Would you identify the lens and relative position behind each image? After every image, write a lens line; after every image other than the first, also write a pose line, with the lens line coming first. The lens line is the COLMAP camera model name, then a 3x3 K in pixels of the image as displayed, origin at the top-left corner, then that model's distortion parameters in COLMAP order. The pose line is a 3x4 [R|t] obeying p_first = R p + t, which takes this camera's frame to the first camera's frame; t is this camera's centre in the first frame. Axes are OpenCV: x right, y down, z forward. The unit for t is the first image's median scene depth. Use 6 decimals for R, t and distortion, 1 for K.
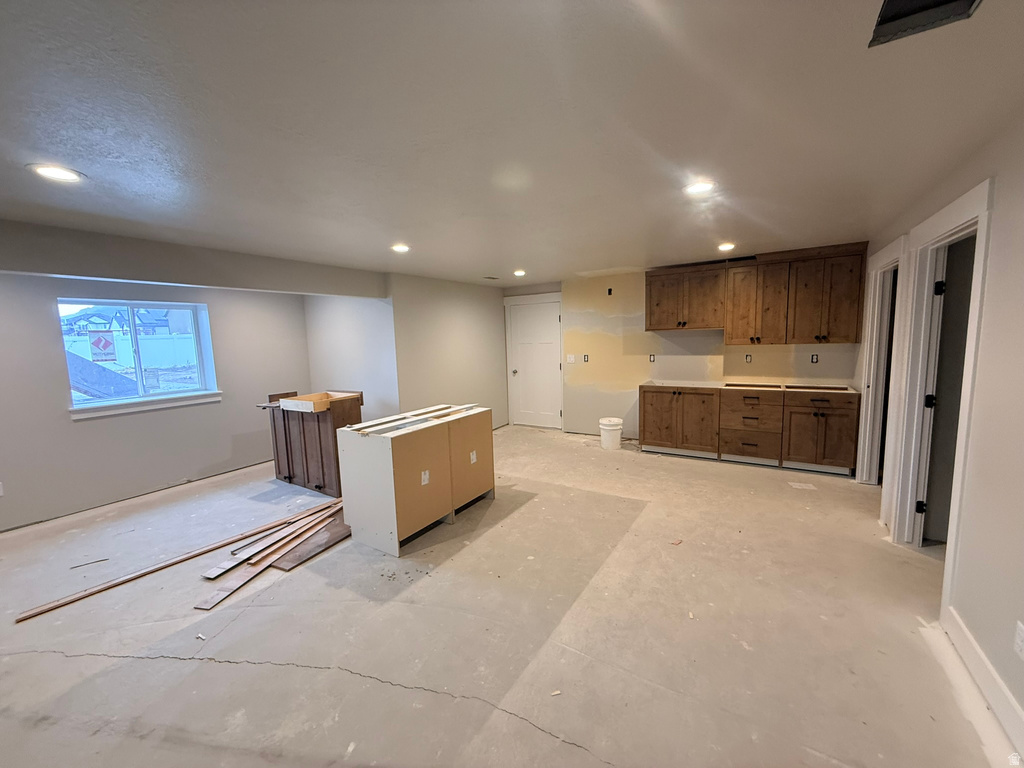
lens RADIAL K [[404.1, 0, 515.2], [0, 404.1, 382.6], [0, 0, 1]] dist [-0.009505, 0.000065]
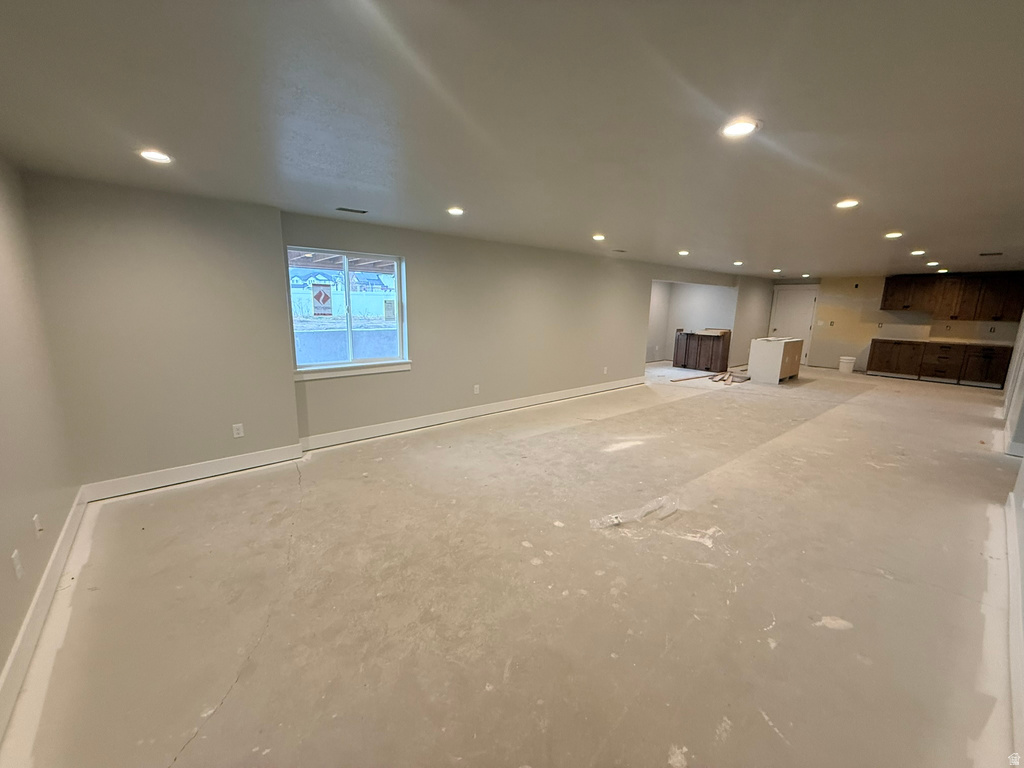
lens RADIAL K [[404.1, 0, 508.4], [0, 404.1, 383.1], [0, 0, 1]] dist [-0.009505, 0.000065]
pose [[0.946019, 0.107710, -0.305691, -0.754656], [-0.083256, 0.992275, 0.091976, 0.195474], [0.313236, -0.061561, 0.947678, -1.411239]]
